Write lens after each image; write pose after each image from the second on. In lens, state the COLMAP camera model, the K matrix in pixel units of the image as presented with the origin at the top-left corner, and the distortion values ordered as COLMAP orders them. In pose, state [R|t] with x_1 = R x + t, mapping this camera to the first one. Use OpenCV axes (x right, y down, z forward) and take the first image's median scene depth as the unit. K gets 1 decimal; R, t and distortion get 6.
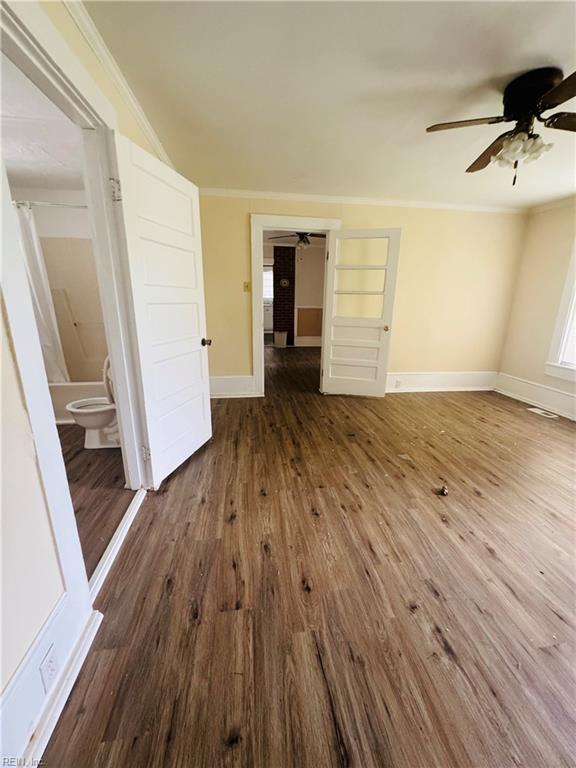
lens RADIAL K [[309.6, 0, 288.0], [0, 309.6, 384.0], [0, 0, 1]] dist [-0.003189, -0.000087]
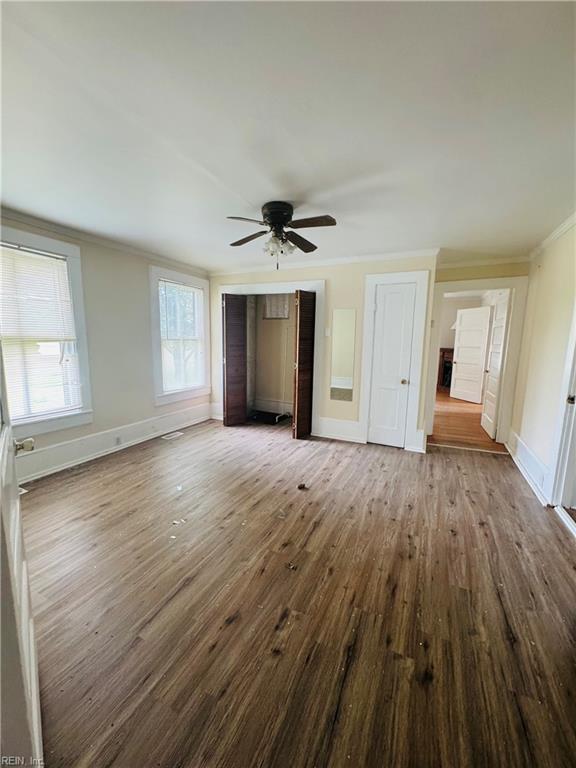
lens RADIAL K [[309.6, 0, 288.0], [0, 309.6, 384.0], [0, 0, 1]] dist [-0.003189, -0.000087]
pose [[-0.837903, -0.107956, 0.535037, -0.103879], [0.118307, 0.921021, 0.371112, -0.514677], [-0.532844, 0.374254, -0.758954, 1.717959]]
